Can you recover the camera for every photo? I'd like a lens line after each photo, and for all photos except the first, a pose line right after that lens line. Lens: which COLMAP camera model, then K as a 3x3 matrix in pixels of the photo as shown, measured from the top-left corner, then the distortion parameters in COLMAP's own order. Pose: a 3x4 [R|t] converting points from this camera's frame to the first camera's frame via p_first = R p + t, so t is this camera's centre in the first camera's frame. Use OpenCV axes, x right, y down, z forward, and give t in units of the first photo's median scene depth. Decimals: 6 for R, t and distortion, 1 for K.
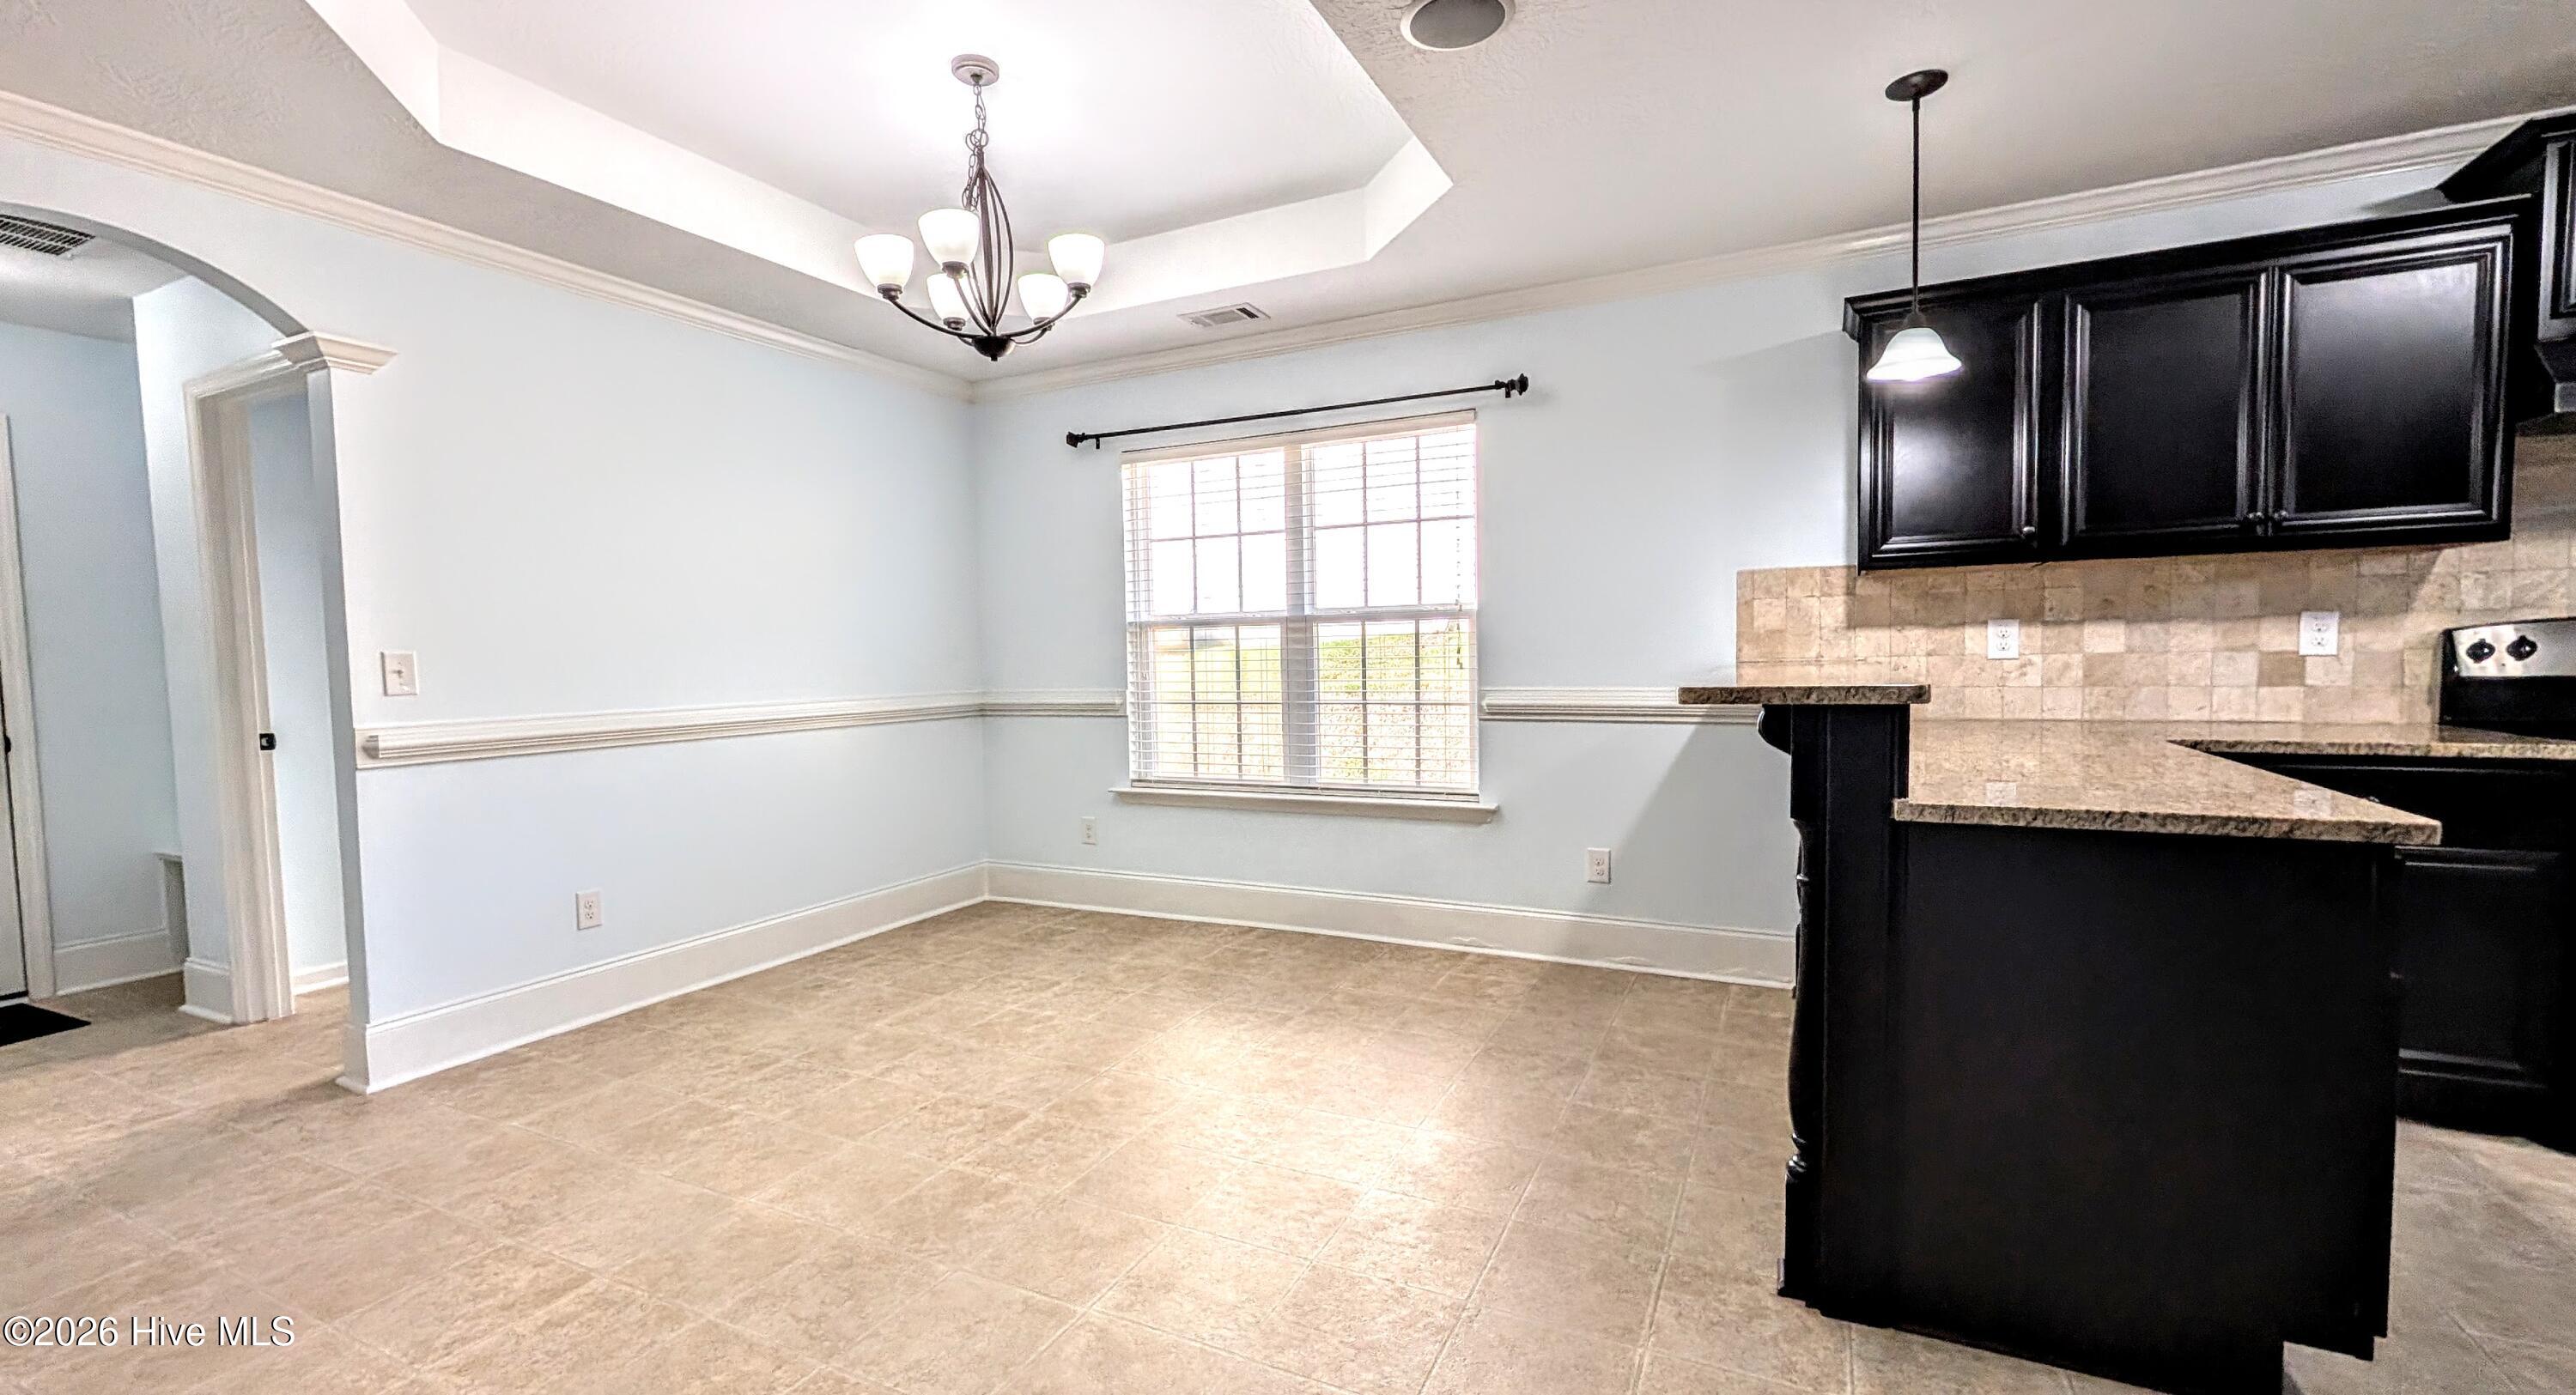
lens RADIAL K [[1075.1, 0, 1274.2], [0, 1075.1, 710.0], [0, 0, 1]] dist [-0.000122, -0.000739]
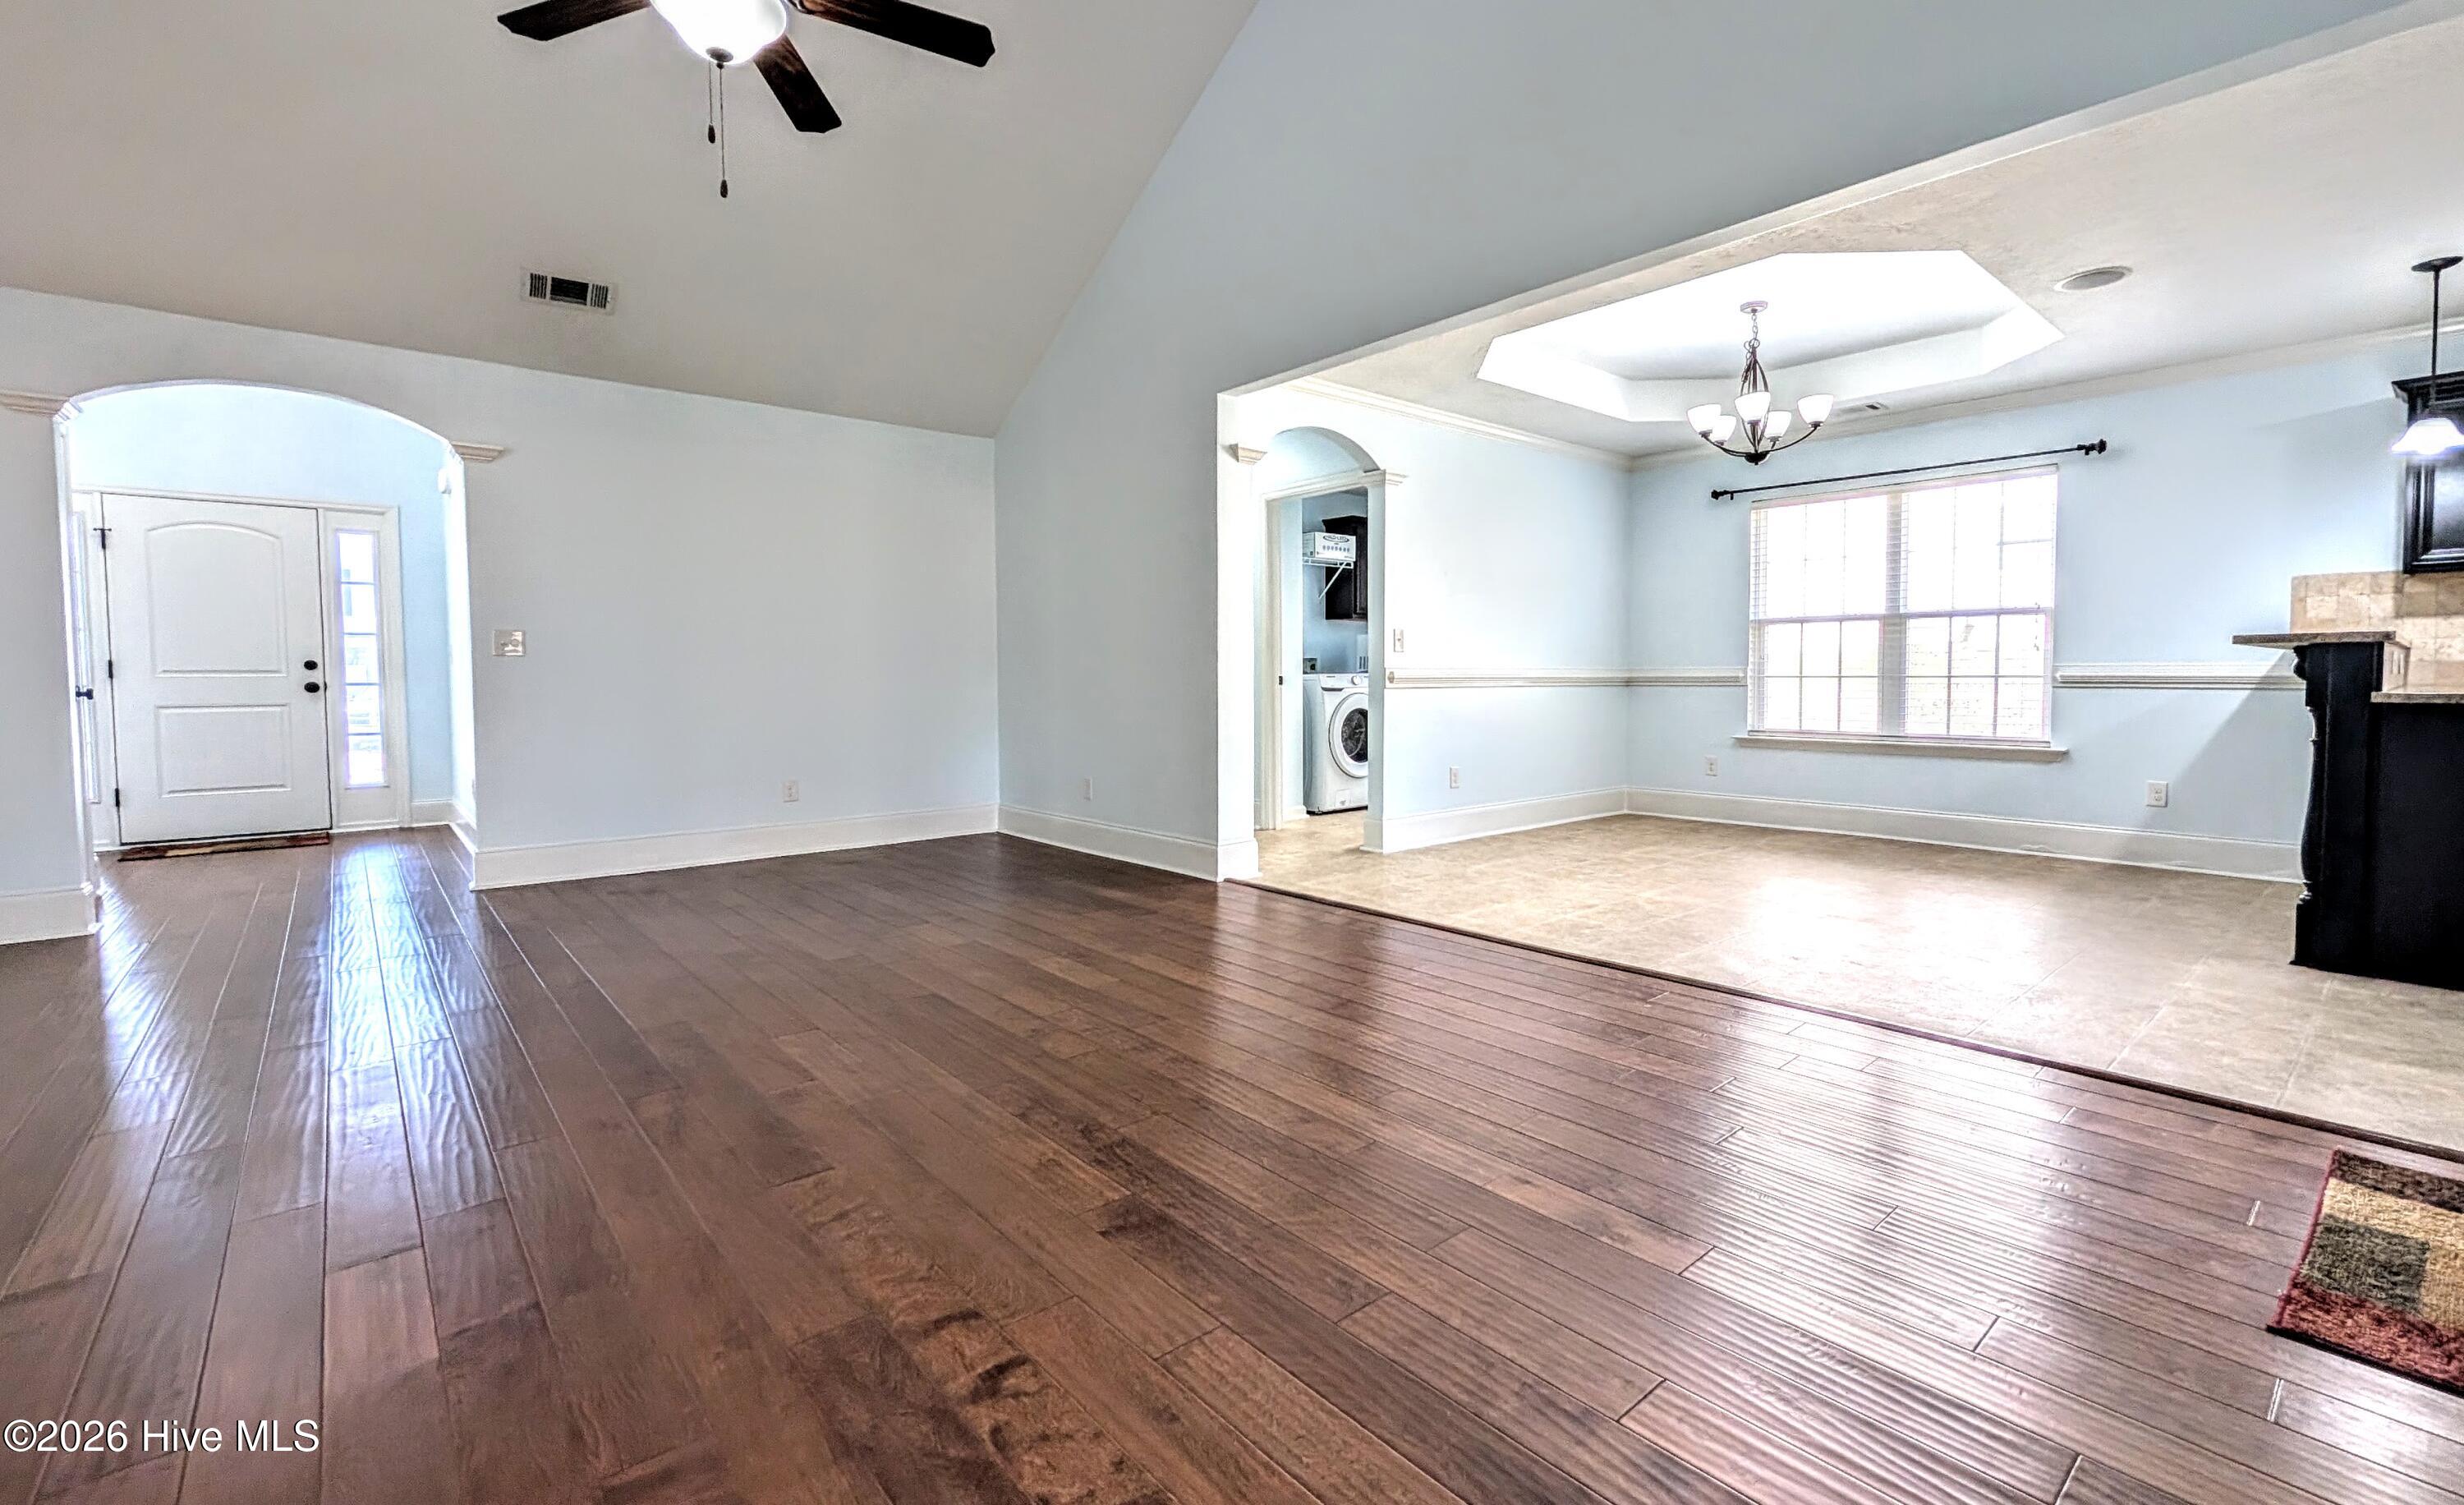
lens RADIAL K [[1061.9, 0, 1265.5], [0, 1061.9, 714.4], [0, 0, 1]] dist [0.000216, -0.001161]
pose [[0.926495, 0.032079, -0.374938, -0.274984], [-0.037100, 0.999292, -0.006180, 0.105633], [0.374475, 0.019636, 0.927029, -0.757399]]
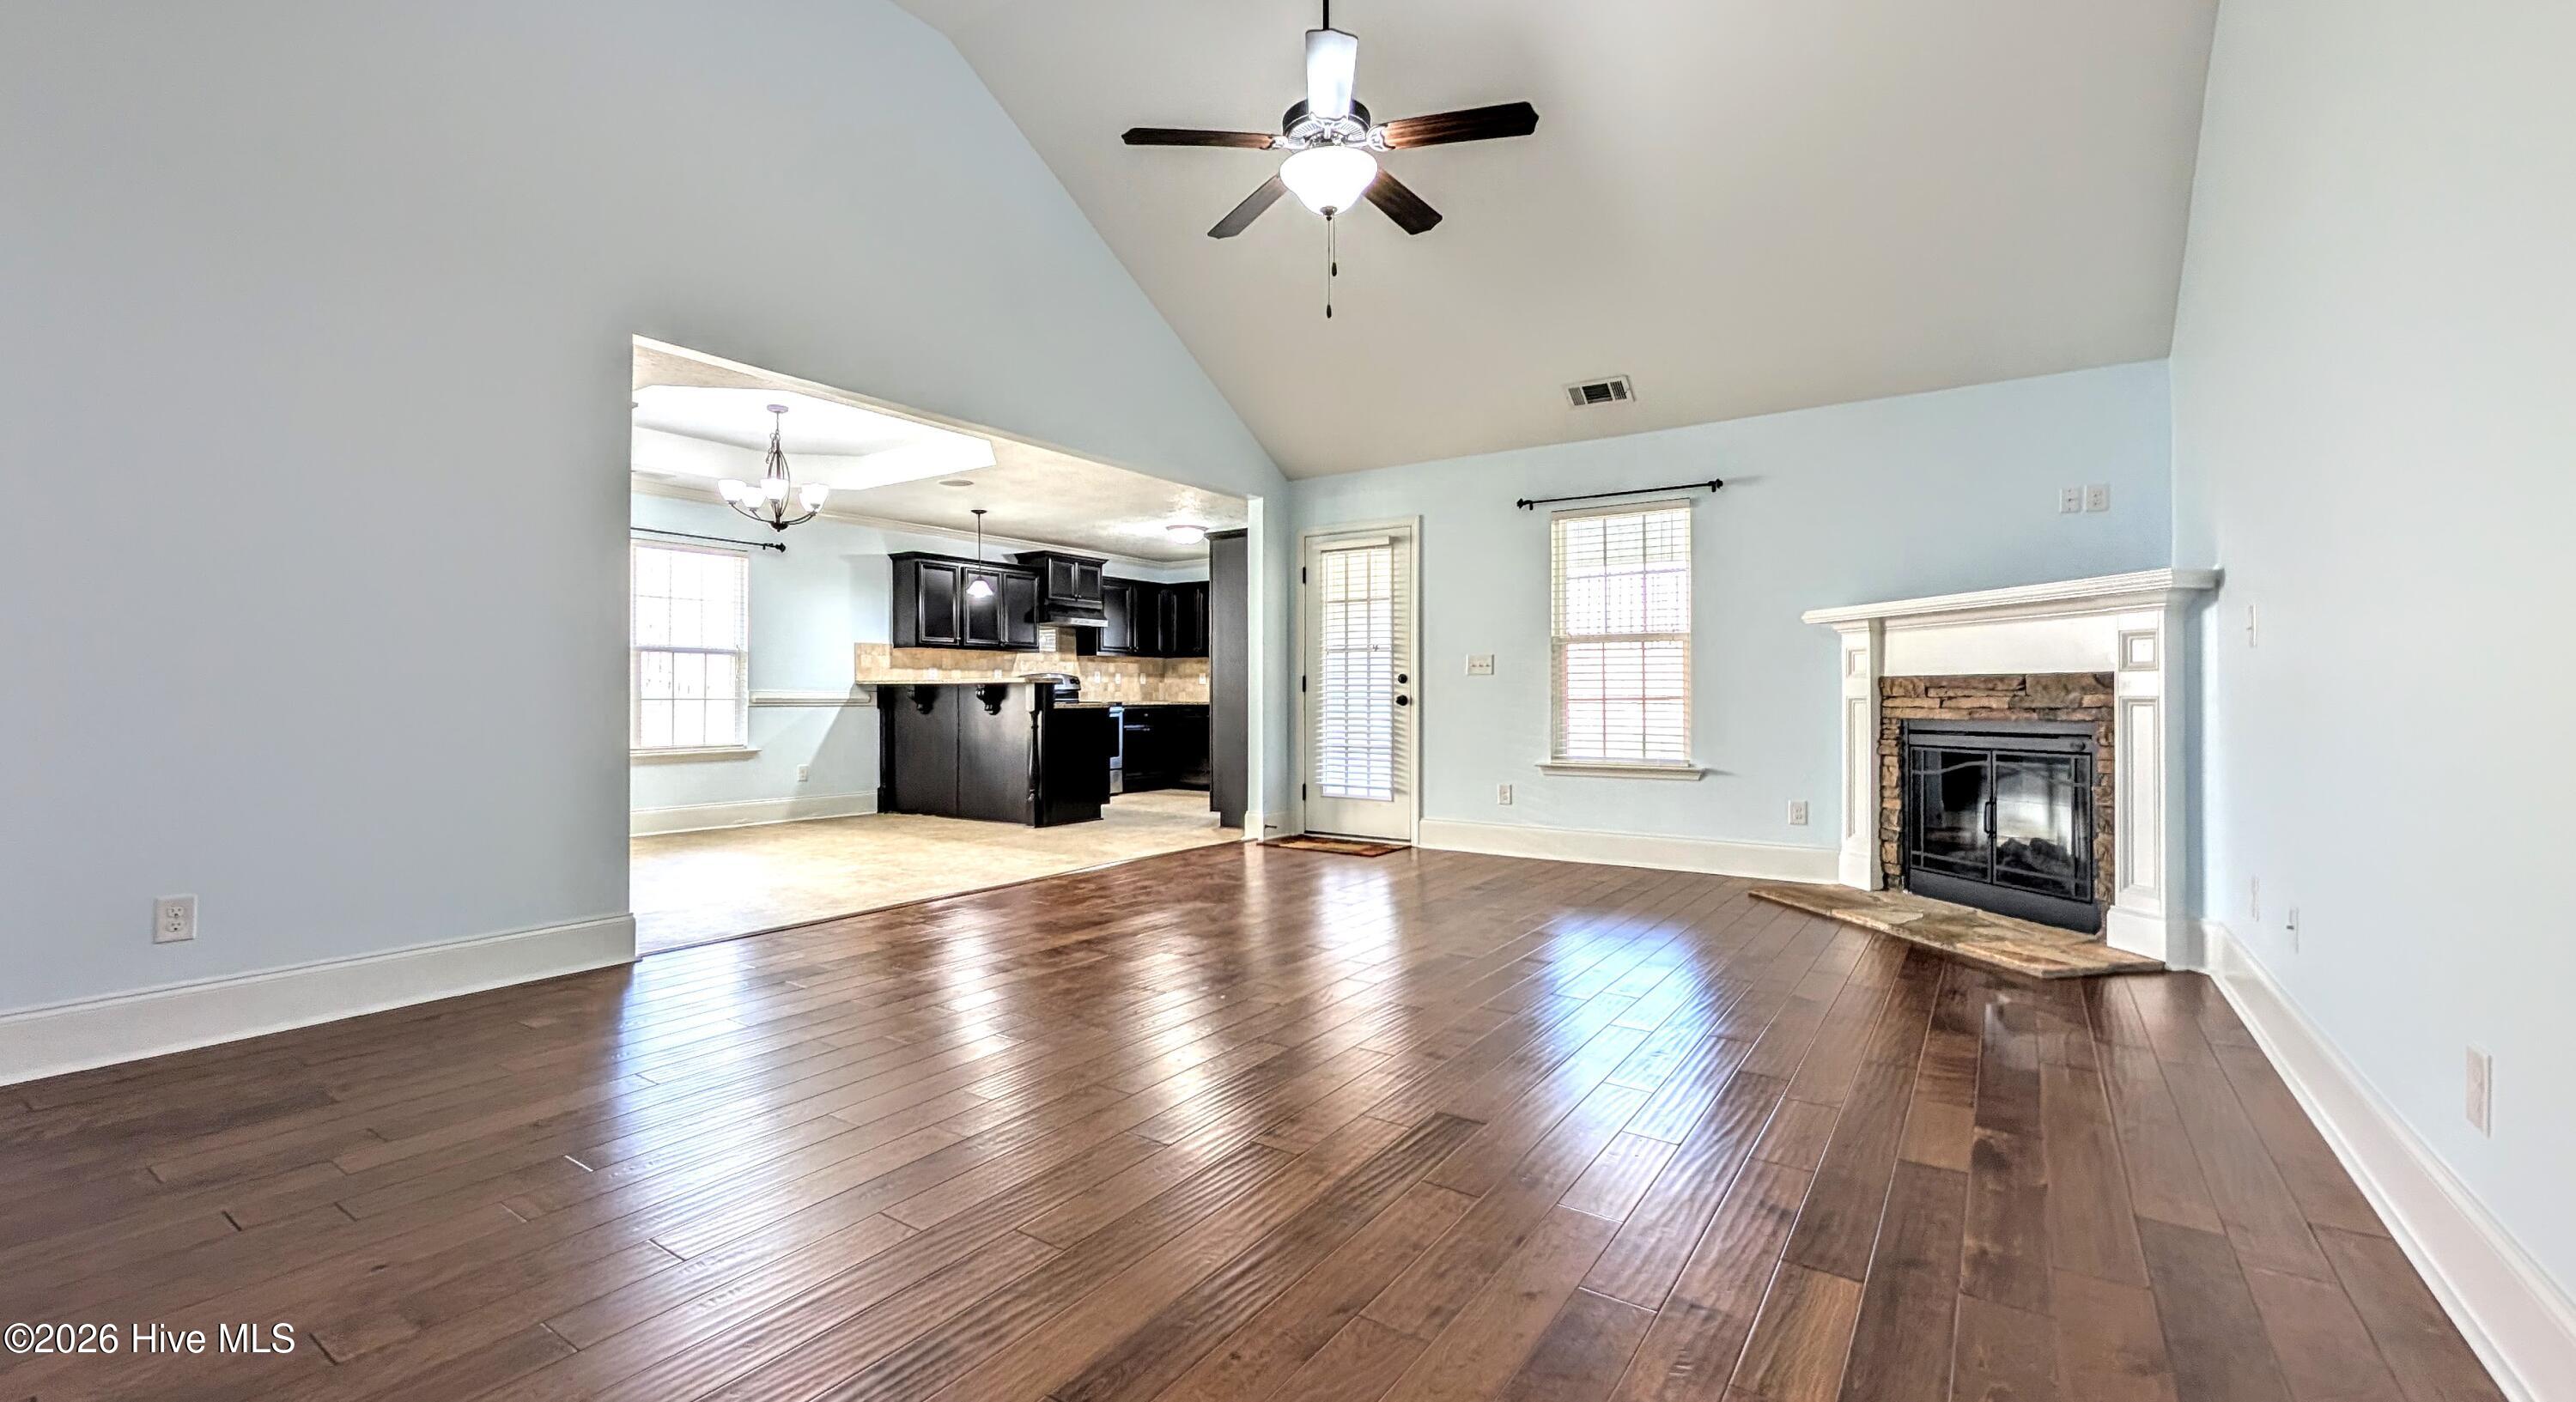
lens RADIAL K [[1075.1, 0, 1306.6], [0, 1075.1, 687.3], [0, 0, 1]] dist [-0.000122, -0.000739]
pose [[0.111189, 0.029025, 0.993375, -1.944839], [0.056552, 0.997769, -0.035483, 0.119925], [-0.992189, 0.060122, 0.109300, -0.283124]]
